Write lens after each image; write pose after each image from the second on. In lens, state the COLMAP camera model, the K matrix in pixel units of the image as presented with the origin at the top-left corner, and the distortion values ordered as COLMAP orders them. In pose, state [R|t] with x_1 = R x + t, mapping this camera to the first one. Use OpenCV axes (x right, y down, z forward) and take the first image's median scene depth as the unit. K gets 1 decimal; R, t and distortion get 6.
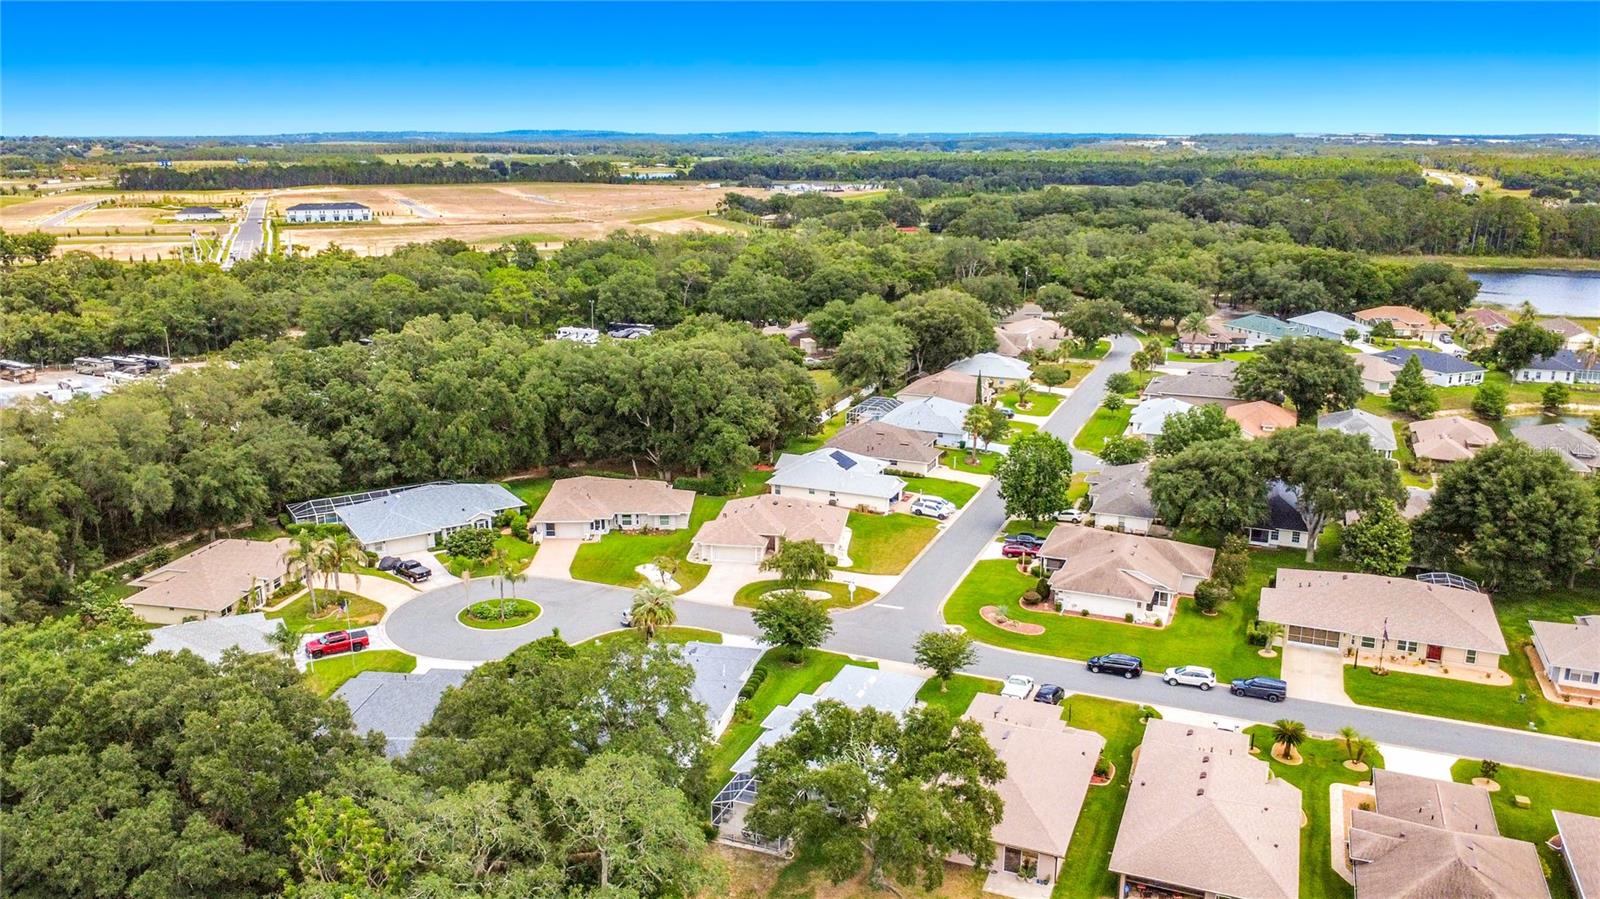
lens RADIAL K [[1219.6, 0, 819.2], [0, 1219.6, 450.9], [0, 0, 1]] dist [-0.000022, -0.003264]
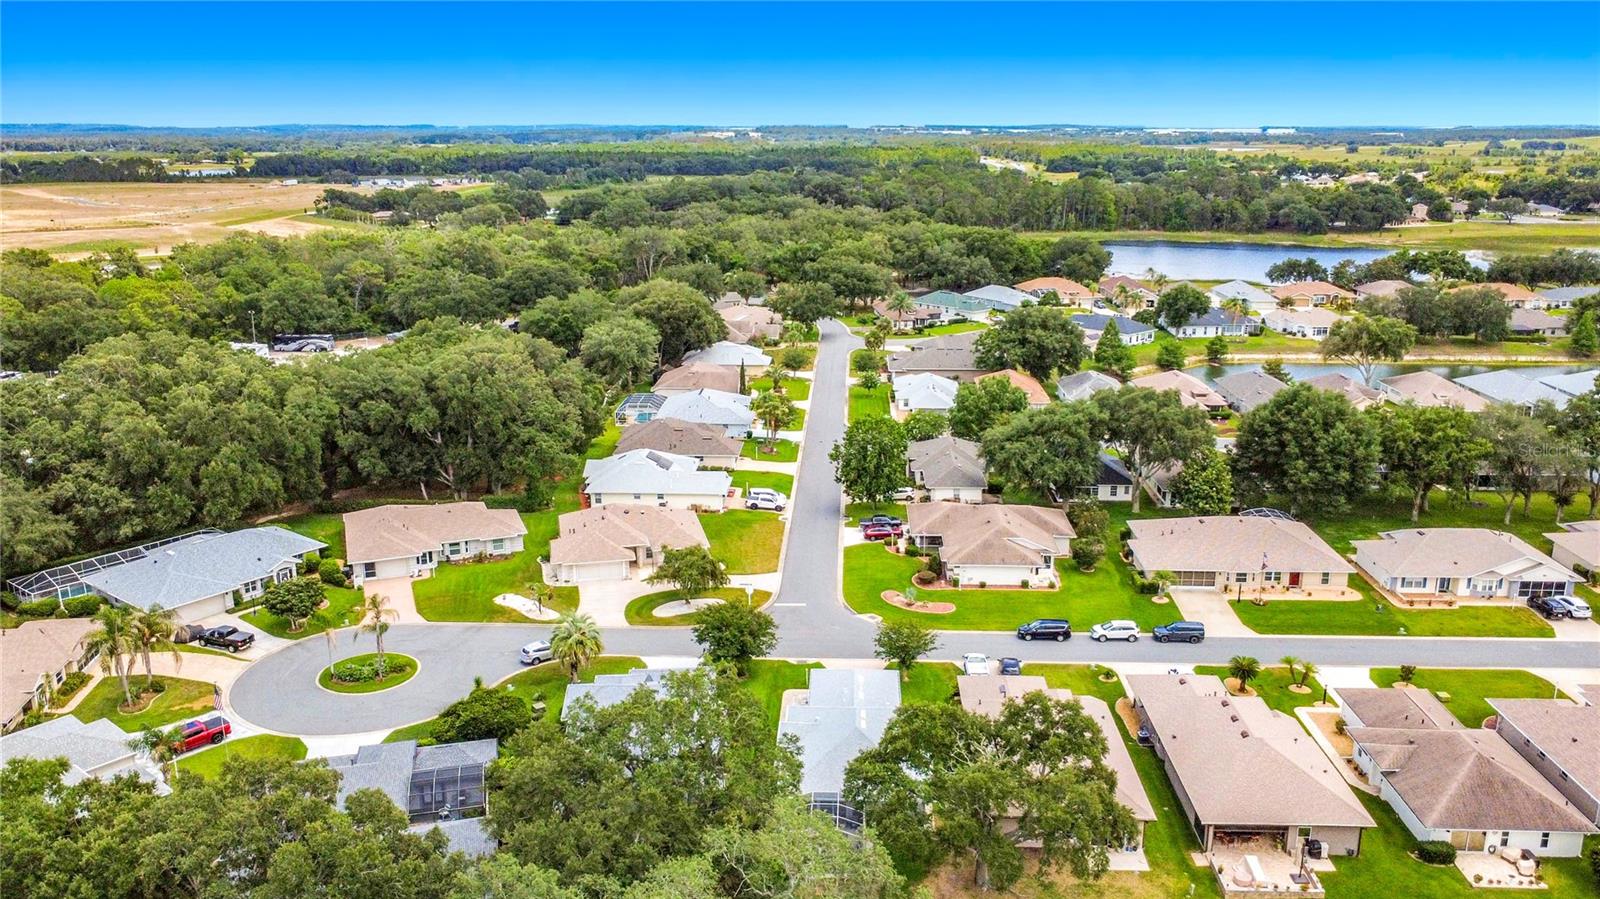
lens RADIAL K [[1219.6, 0, 819.2], [0, 1219.6, 450.9], [0, 0, 1]] dist [-0.000022, -0.003264]
pose [[0.939611, -0.091053, 0.329910, -0.184062], [0.089196, 0.995797, 0.020795, -0.008799], [-0.330417, 0.009887, 0.943783, 0.068011]]
